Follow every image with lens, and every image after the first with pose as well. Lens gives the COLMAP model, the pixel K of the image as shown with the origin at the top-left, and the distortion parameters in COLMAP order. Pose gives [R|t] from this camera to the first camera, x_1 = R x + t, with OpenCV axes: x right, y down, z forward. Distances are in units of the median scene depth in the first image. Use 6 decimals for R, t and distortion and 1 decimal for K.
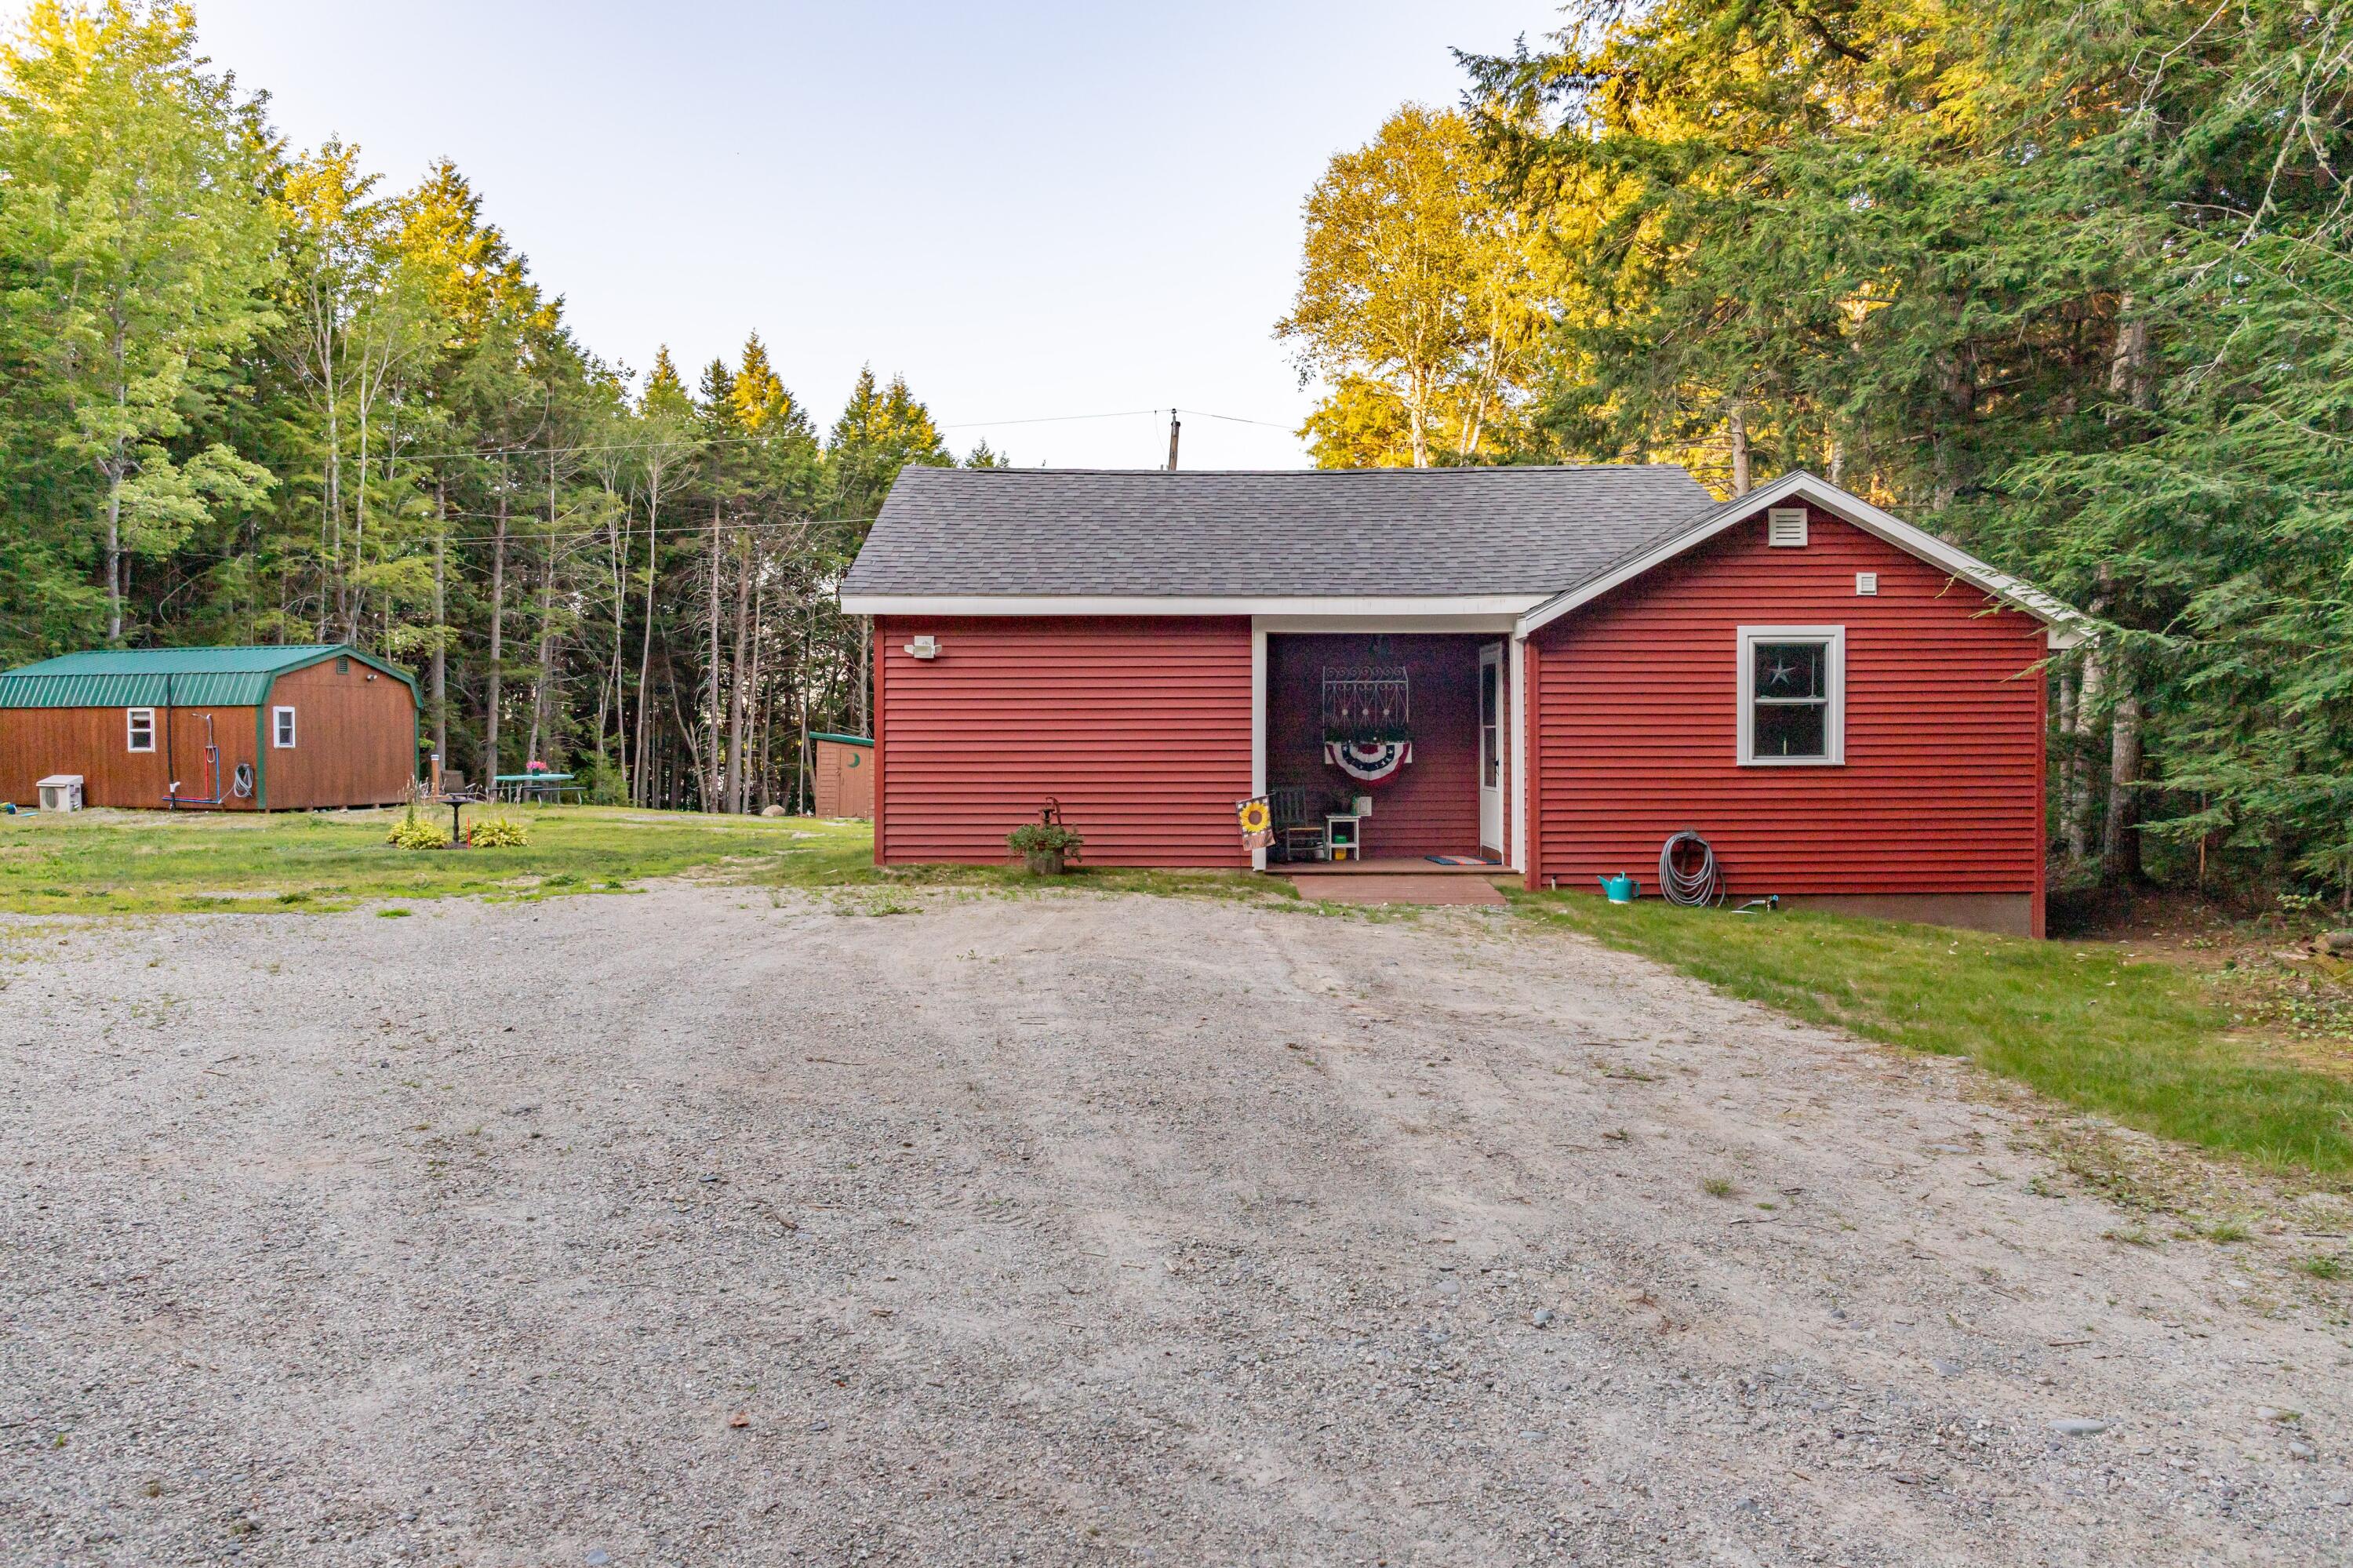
lens RADIAL K [[1493.2, 0, 1177.7], [0, 1493.2, 758.5], [0, 0, 1]] dist [-0.002075, -0.027668]
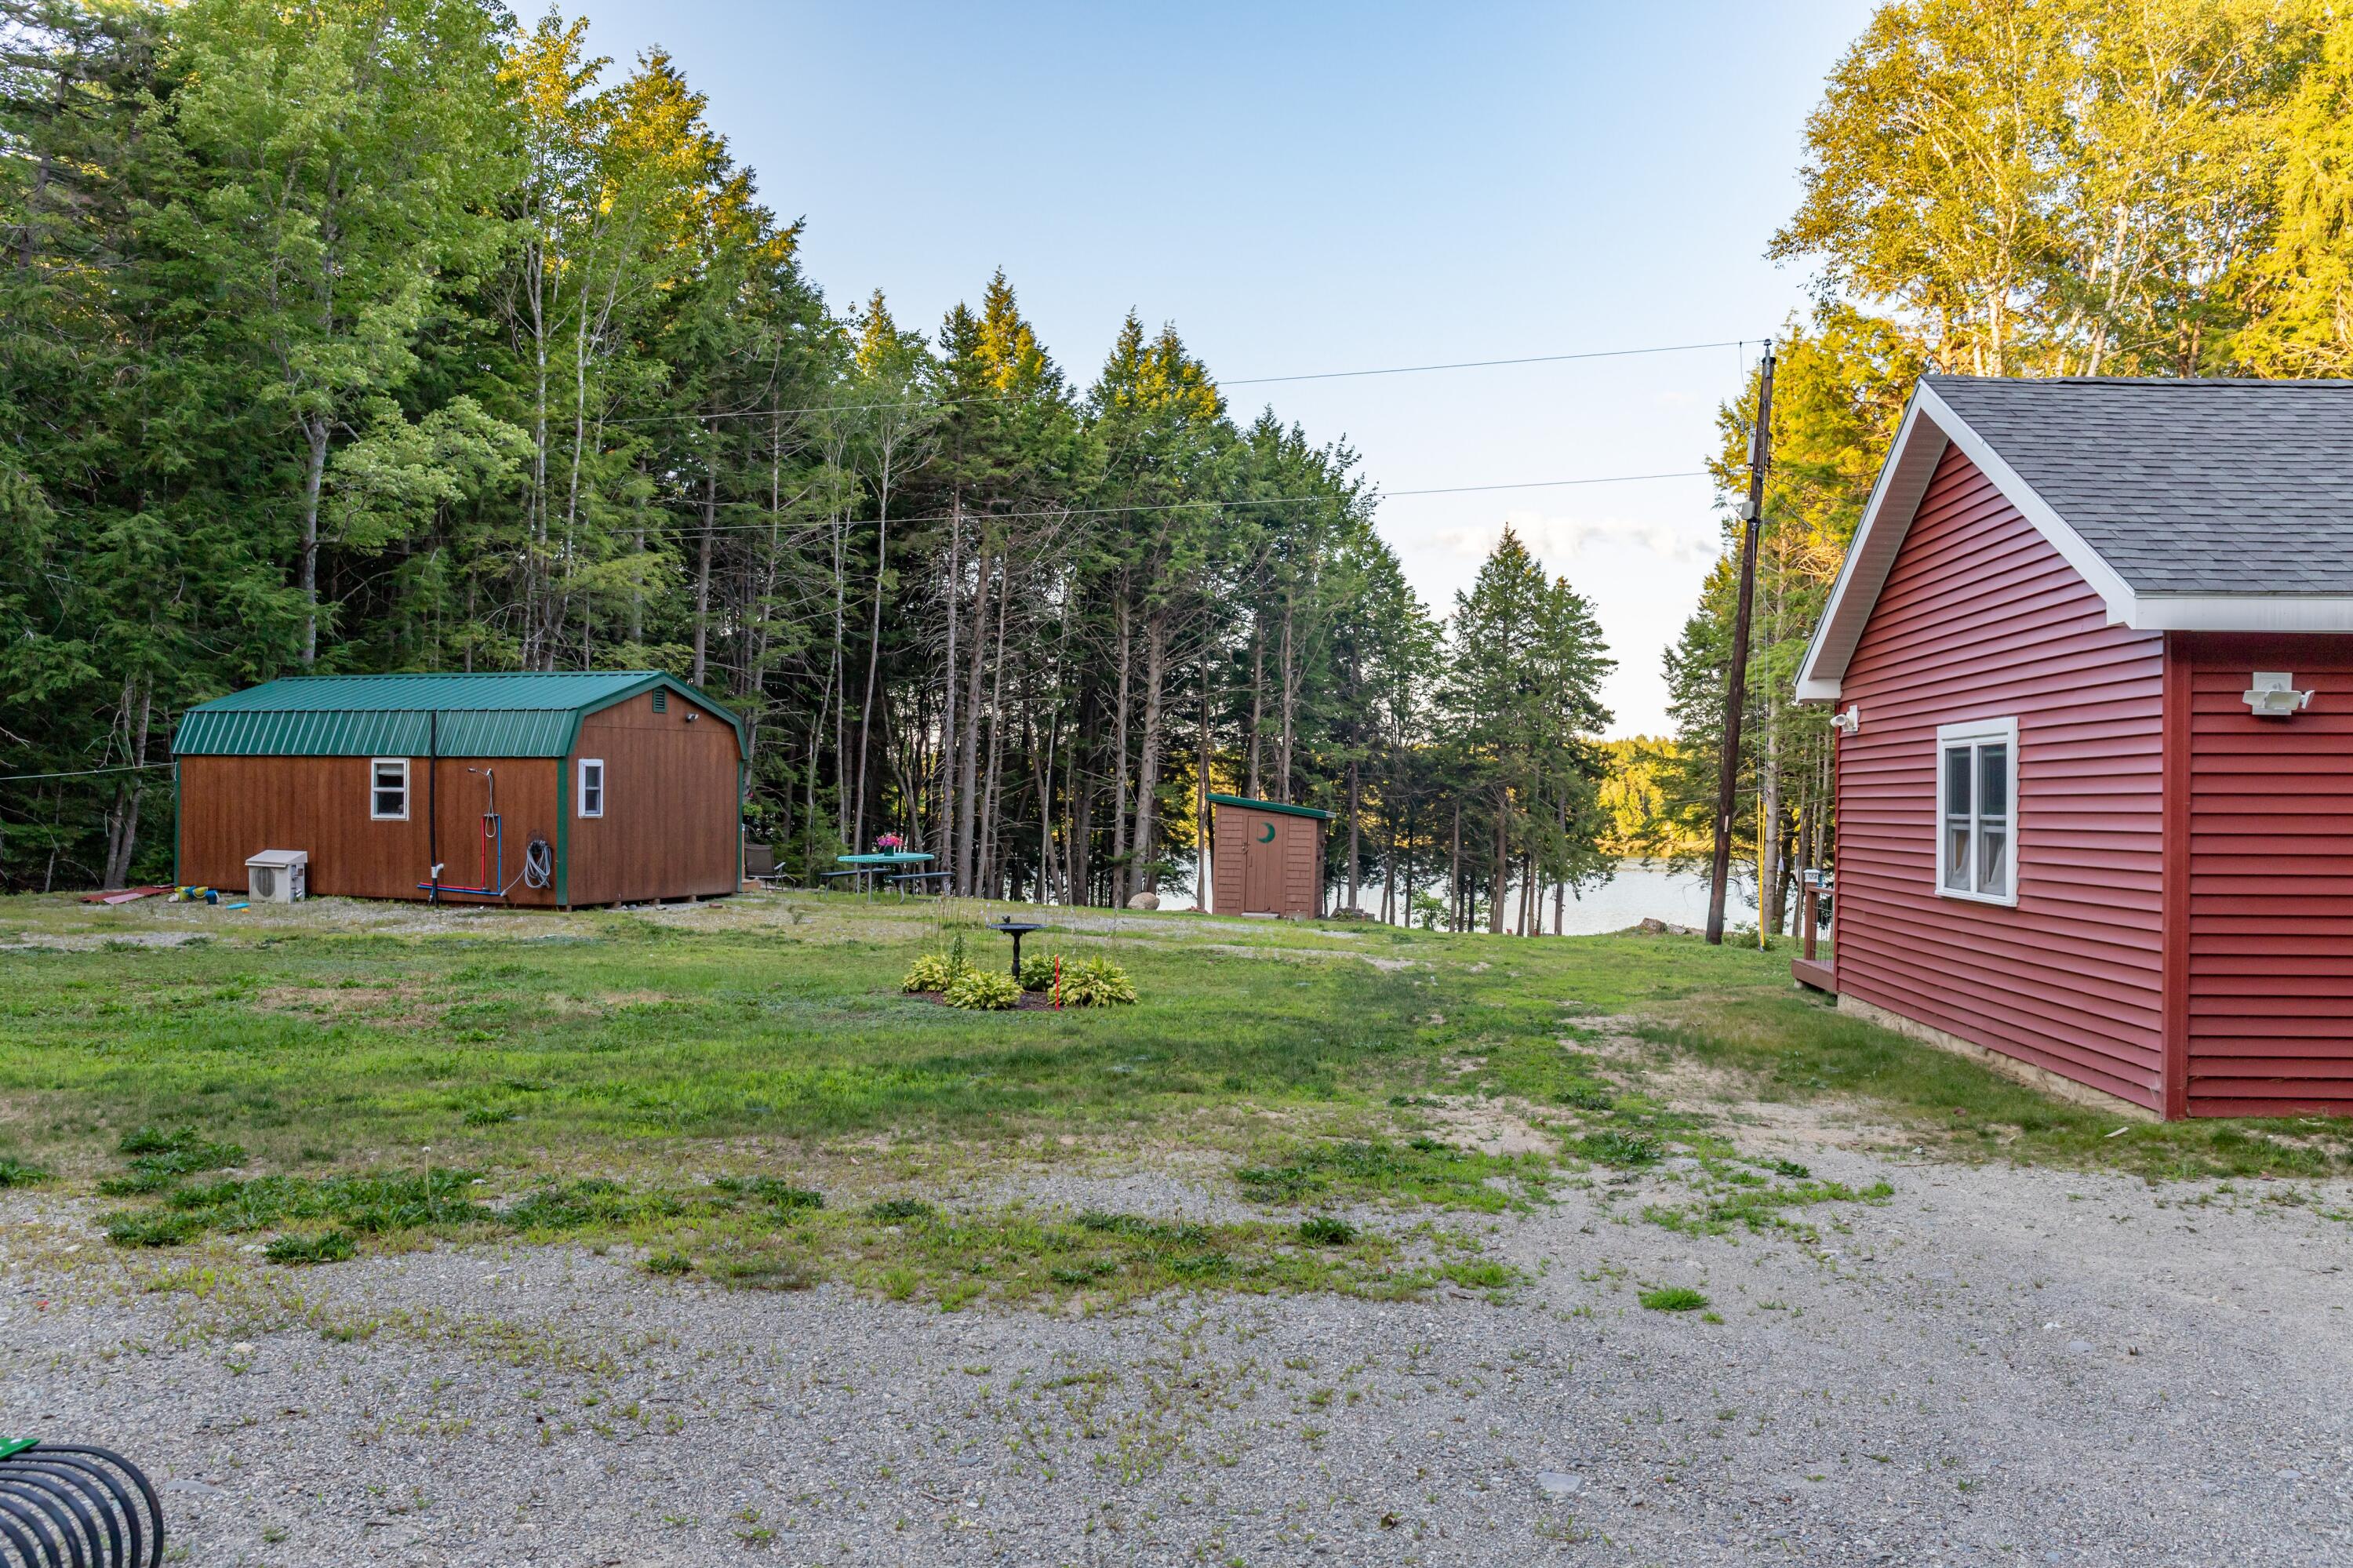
lens RADIAL K [[1801.1, 0, 1177.4], [0, 1801.1, 751.4], [0, 0, 1]] dist [0.001231, -0.078012]
pose [[0.995882, 0.009134, -0.090197, -0.148743], [-0.011764, 0.999520, -0.028675, -0.010388], [0.089892, 0.029618, 0.995511, 0.105752]]
